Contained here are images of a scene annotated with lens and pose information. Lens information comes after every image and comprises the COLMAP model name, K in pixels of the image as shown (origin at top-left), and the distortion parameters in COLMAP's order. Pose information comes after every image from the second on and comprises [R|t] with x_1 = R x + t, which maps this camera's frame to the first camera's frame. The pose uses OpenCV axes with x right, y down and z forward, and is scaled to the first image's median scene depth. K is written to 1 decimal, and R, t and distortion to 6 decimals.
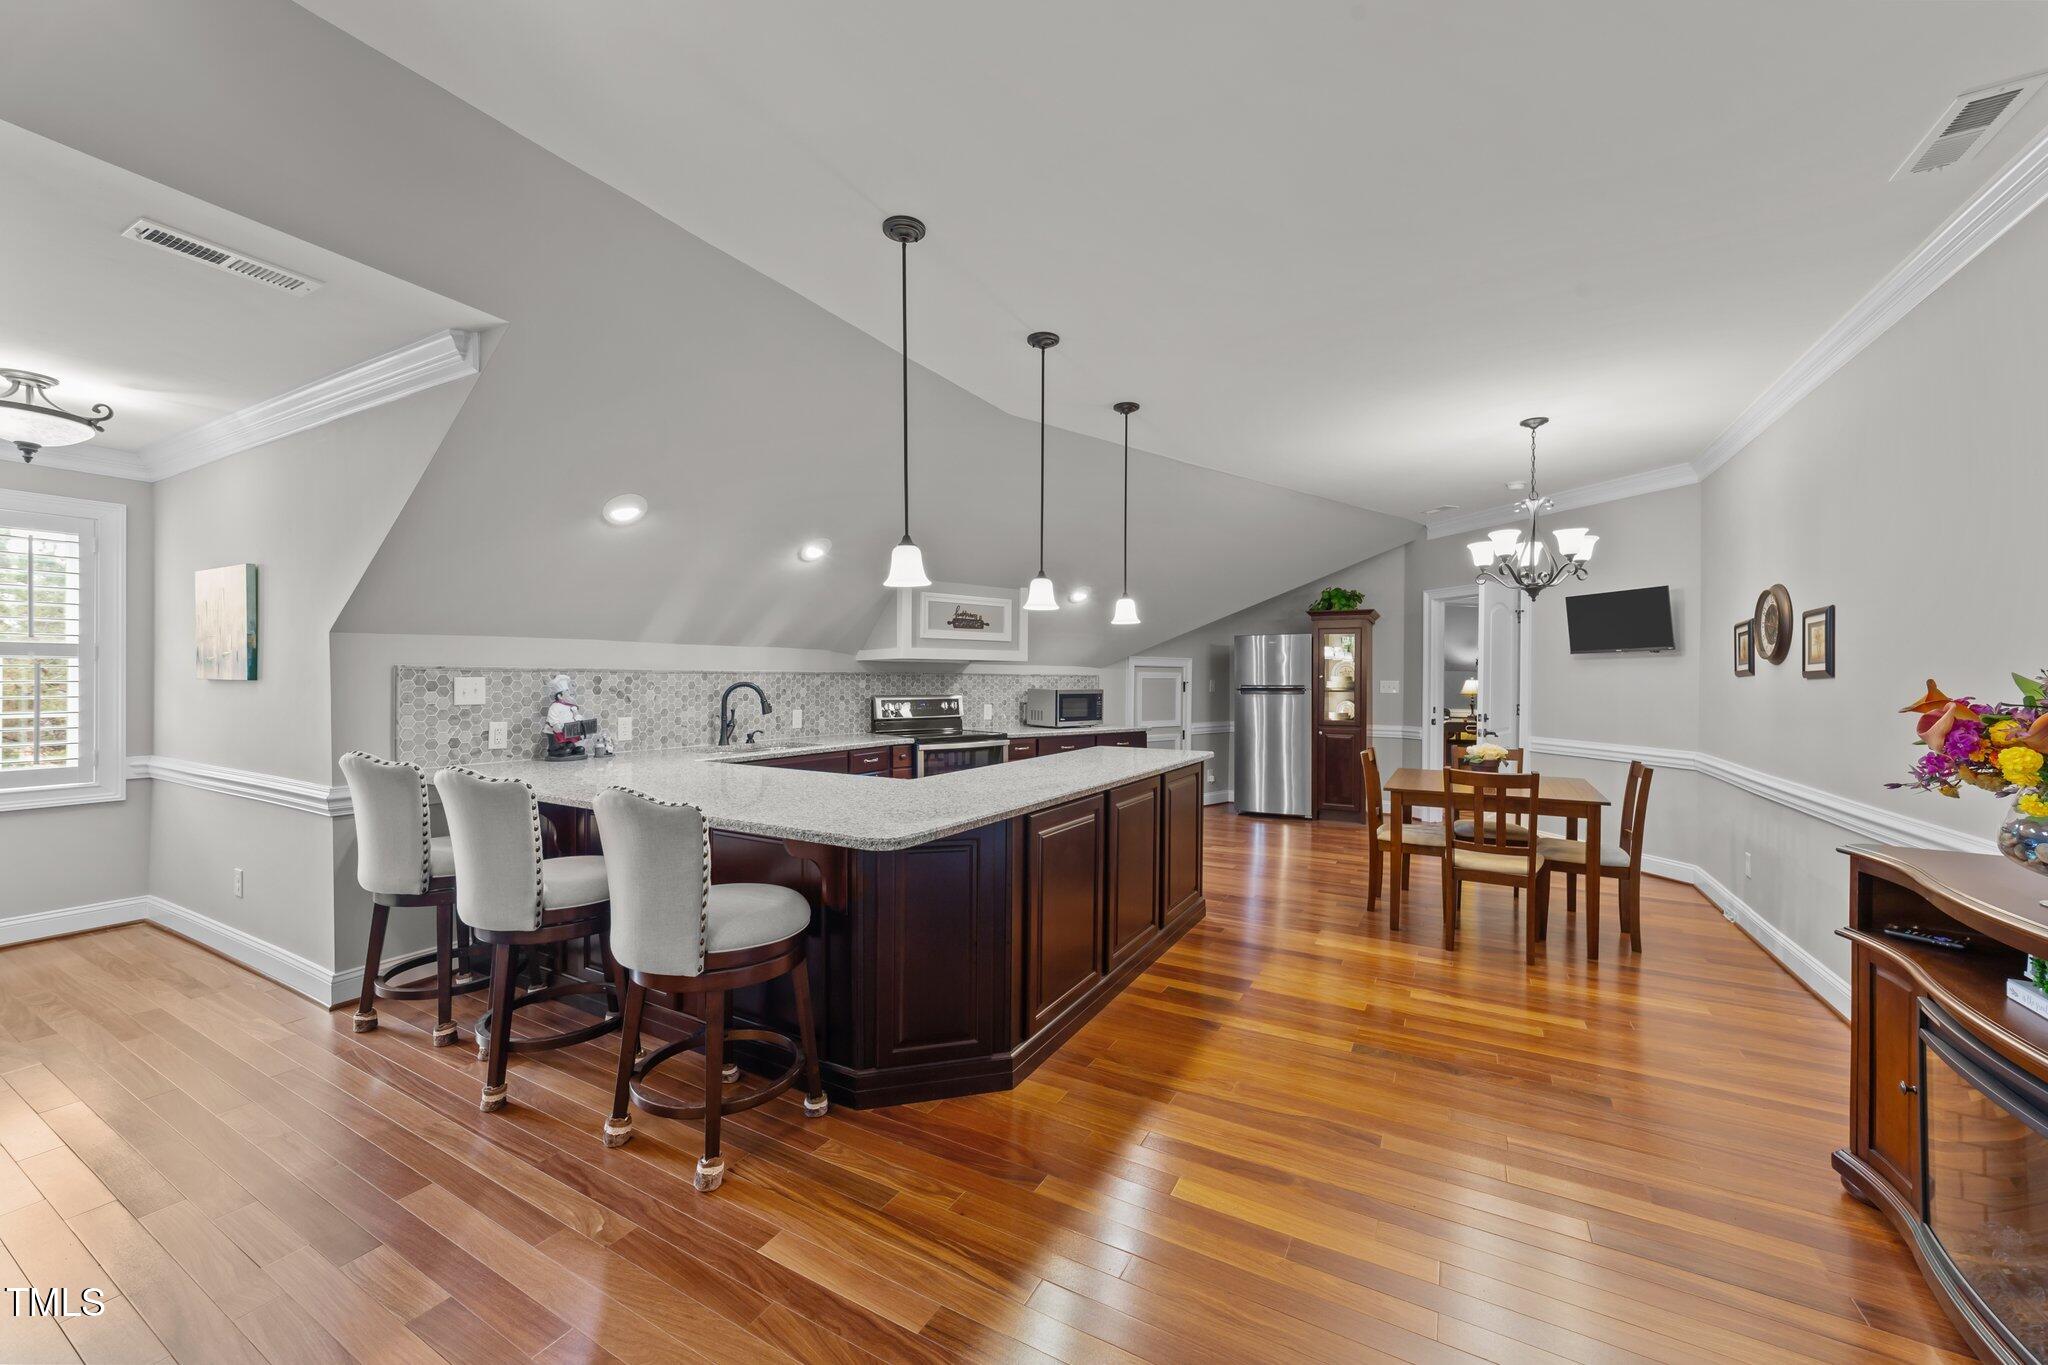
lens RADIAL K [[787.7, 0, 1021.5], [0, 787.7, 680.6], [0, 0, 1]] dist [-0.002855, 0.000060]
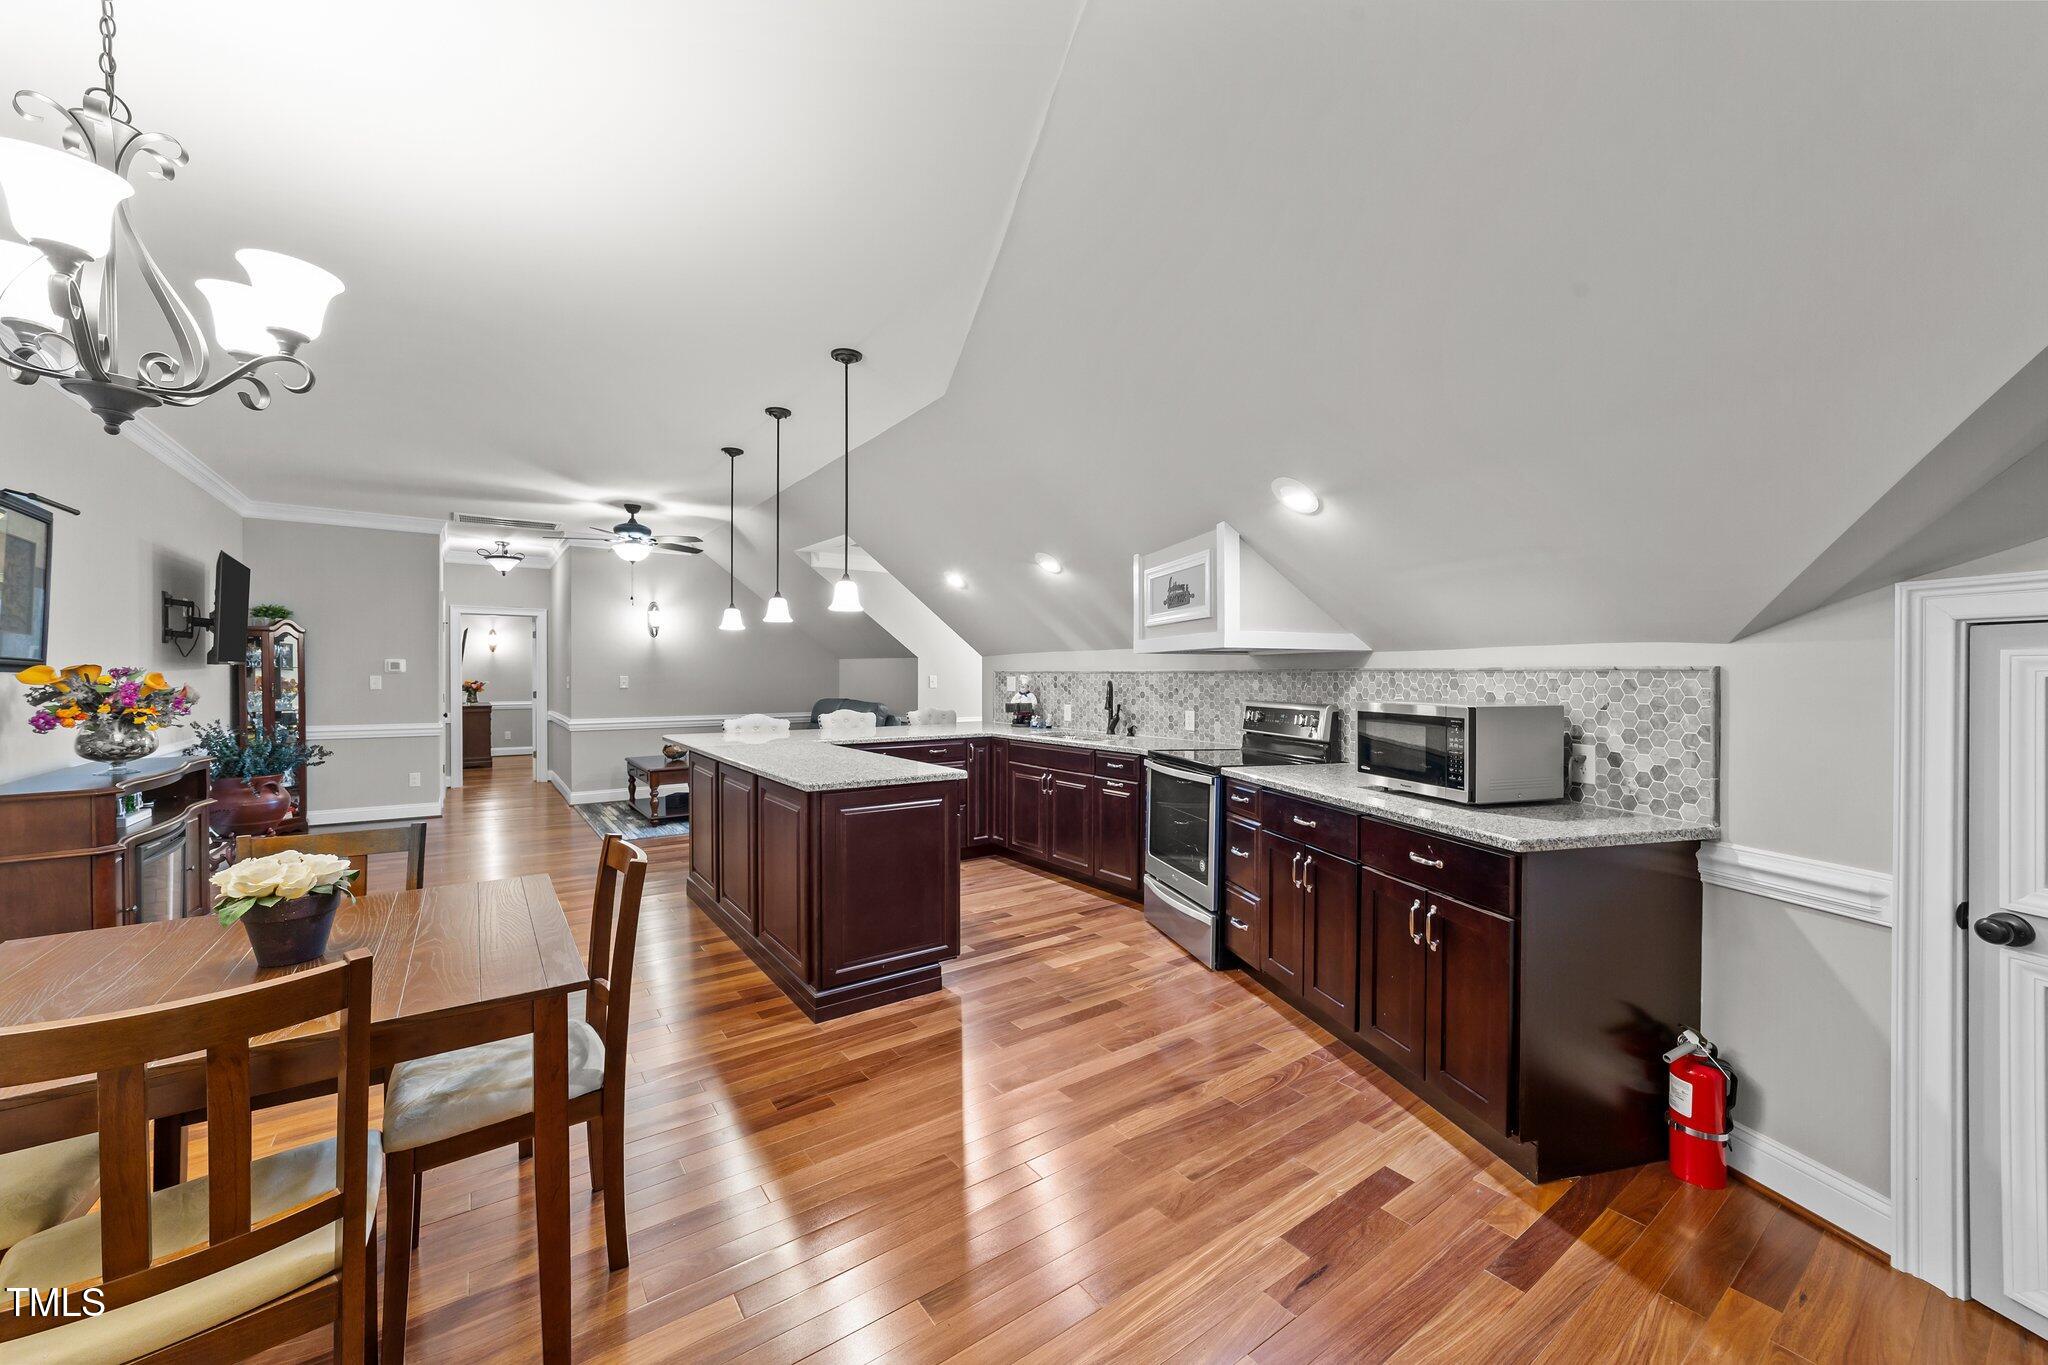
lens RADIAL K [[787.7, 0, 1023.3], [0, 787.7, 673.0], [0, 0, 1]] dist [-0.002855, 0.000060]
pose [[-0.419929, -0.007585, -0.907525, 0.661633], [-0.006113, 0.999966, -0.005529, -0.001800], [0.907537, 0.003226, -0.419961, 1.229955]]
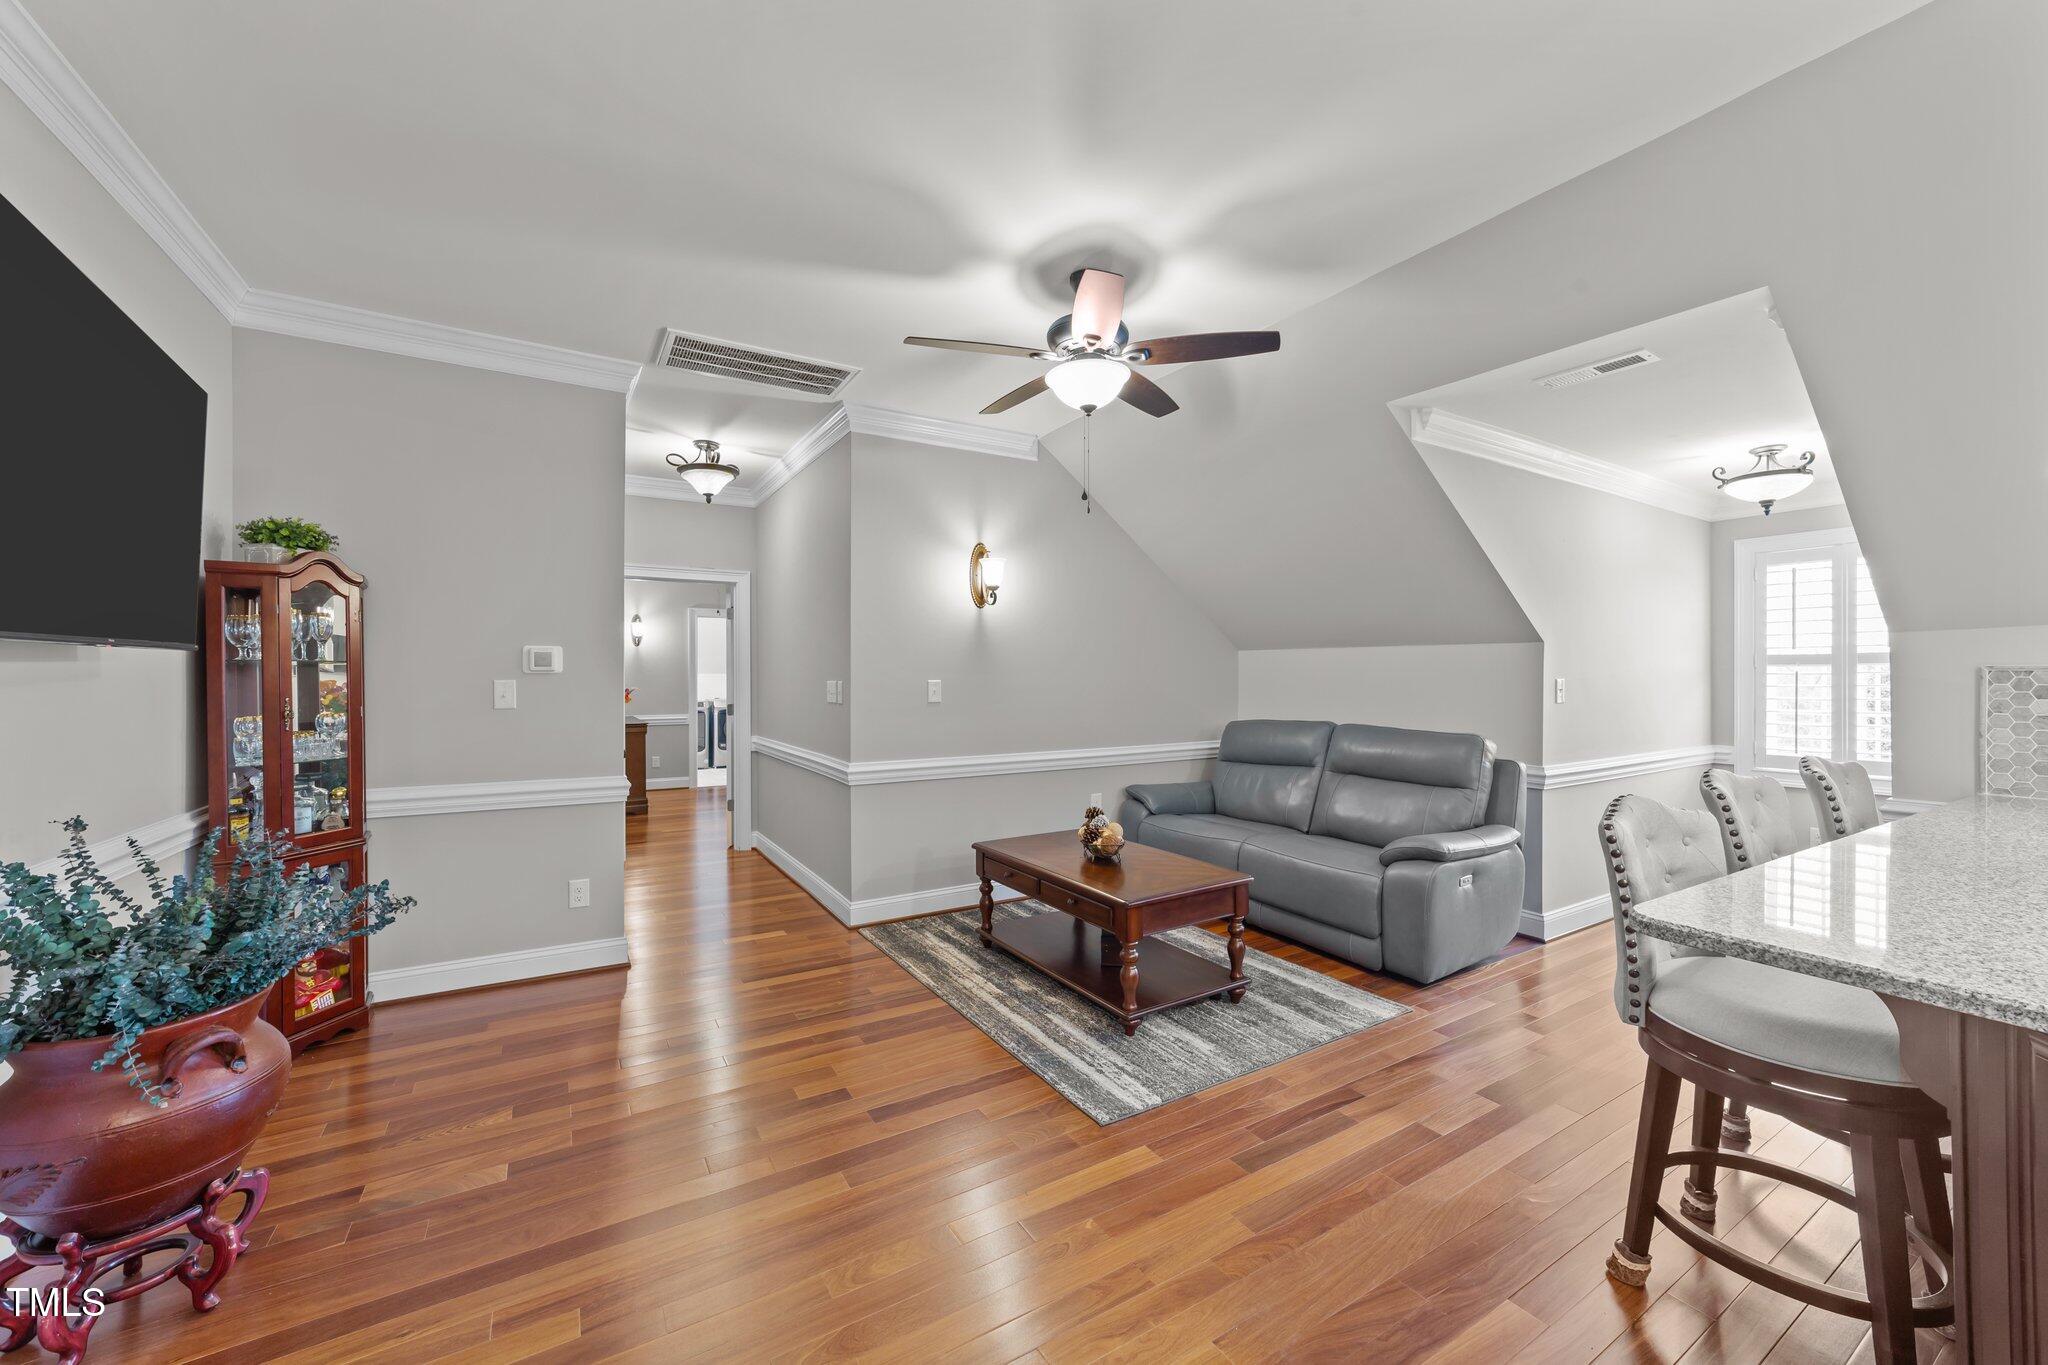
lens RADIAL K [[787.7, 0, 1022.8], [0, 787.7, 681.1], [0, 0, 1]] dist [-0.002855, 0.000060]
pose [[-0.491013, -0.001075, -0.871151, 0.233318], [-0.005488, 0.999983, 0.001860, 0.000027], [0.871135, 0.005694, -0.491011, 0.285794]]
